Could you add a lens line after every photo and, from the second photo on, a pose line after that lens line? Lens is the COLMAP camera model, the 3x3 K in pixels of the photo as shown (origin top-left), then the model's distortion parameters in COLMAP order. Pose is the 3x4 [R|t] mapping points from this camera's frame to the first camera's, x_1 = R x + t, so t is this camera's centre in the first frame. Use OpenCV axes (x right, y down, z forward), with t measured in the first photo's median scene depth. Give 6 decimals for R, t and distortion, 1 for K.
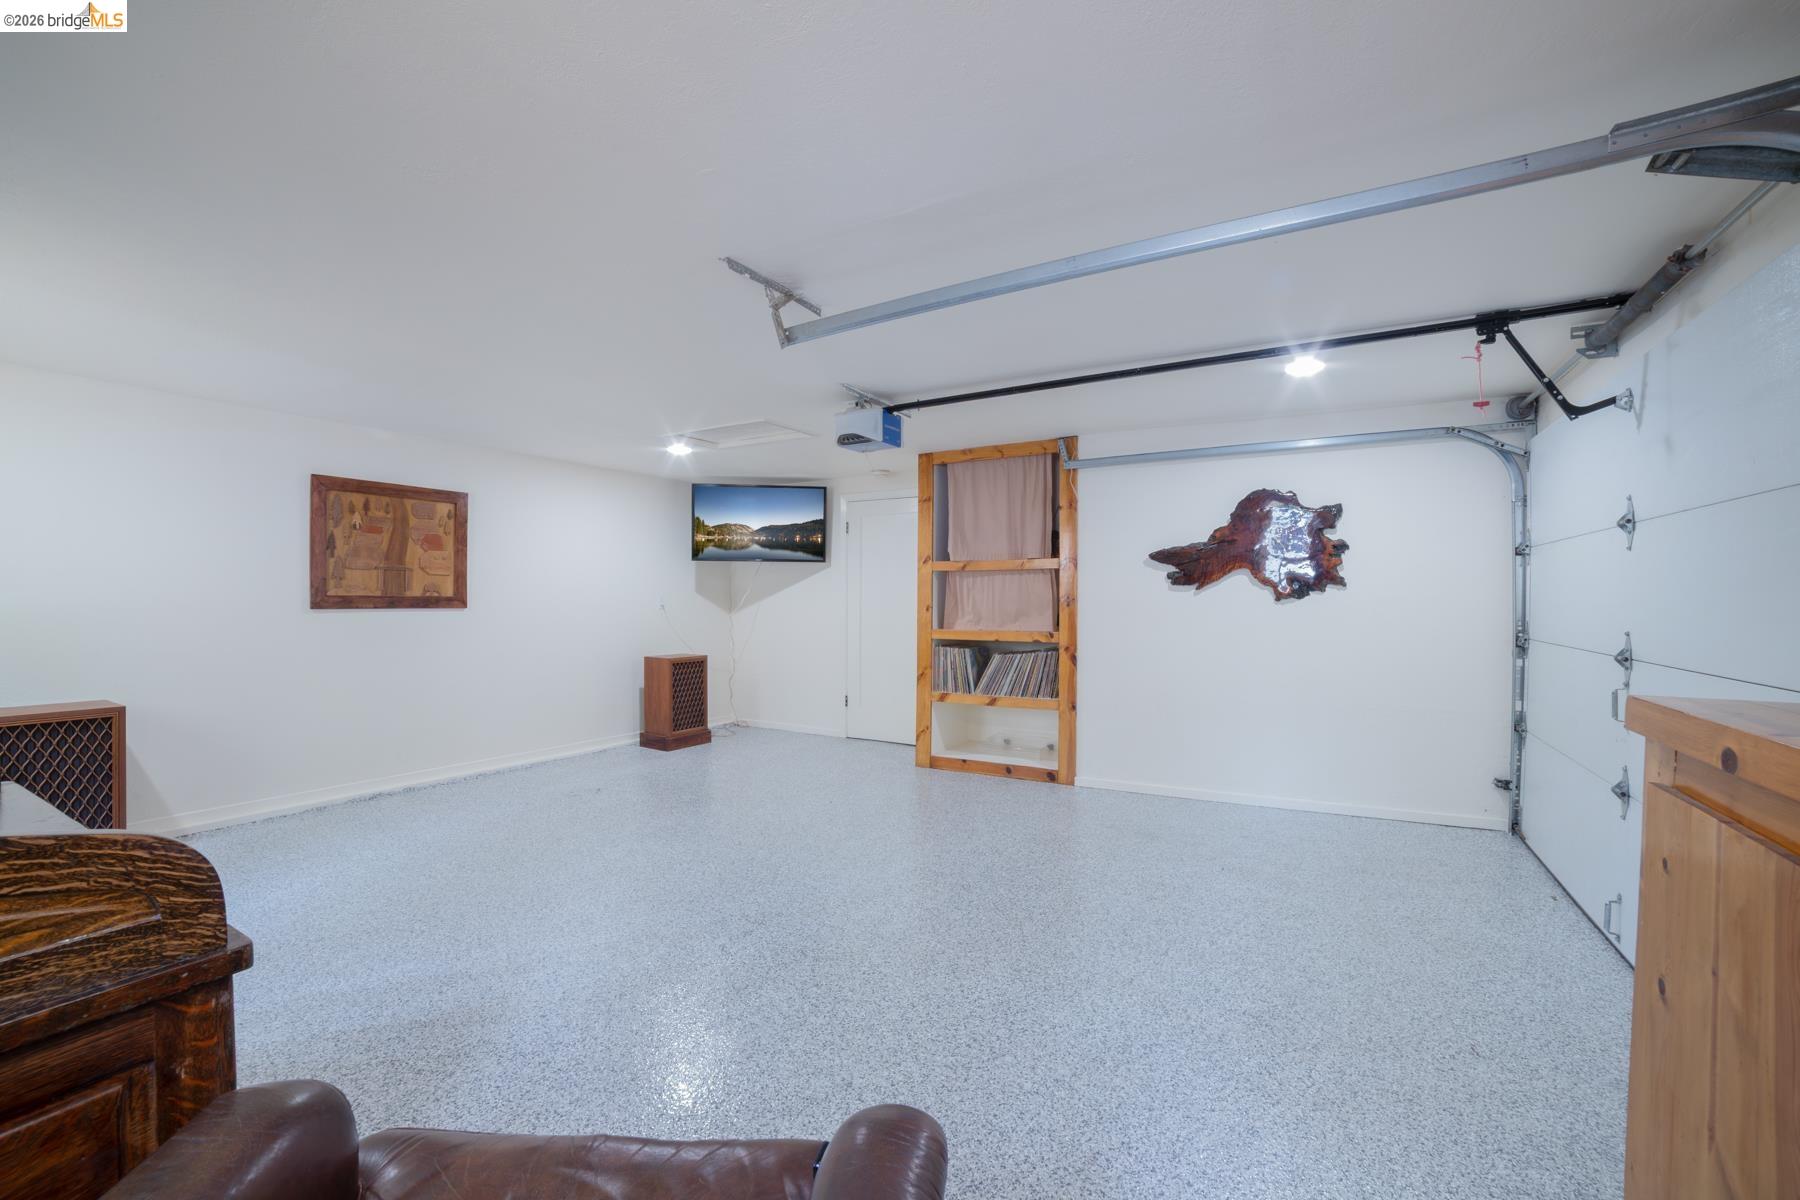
lens RADIAL K [[746.3, 0, 886.9], [0, 746.3, 603.9], [0, 0, 1]] dist [-0.104421, 0.046186]
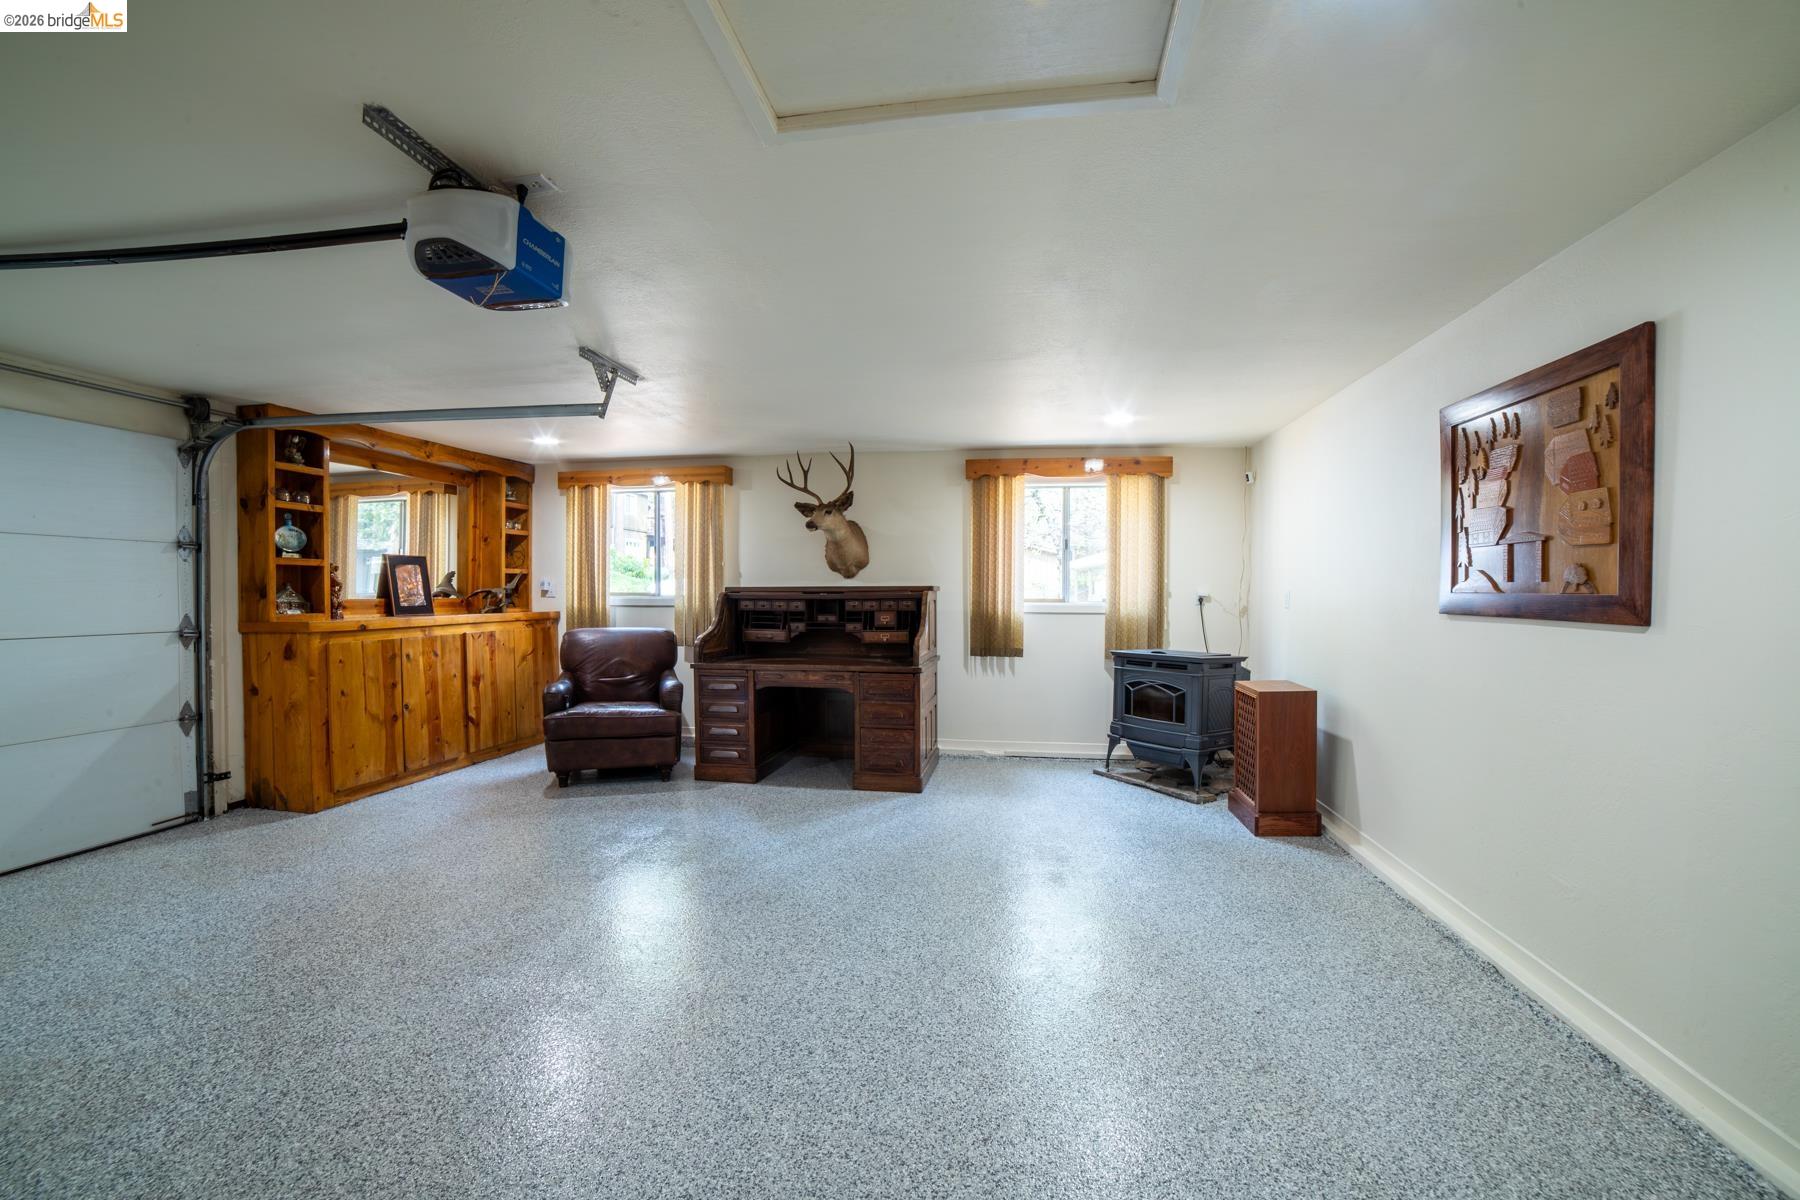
lens RADIAL K [[725.6, 0, 899.4], [0, 725.6, 605.8], [0, 0, 1]] dist [-0.089248, 0.030815]
pose [[-0.933354, 0.005543, -0.358915, -0.092360], [-0.006152, 0.999487, 0.031433, -0.016577], [0.358905, 0.031546, -0.932841, 1.329300]]
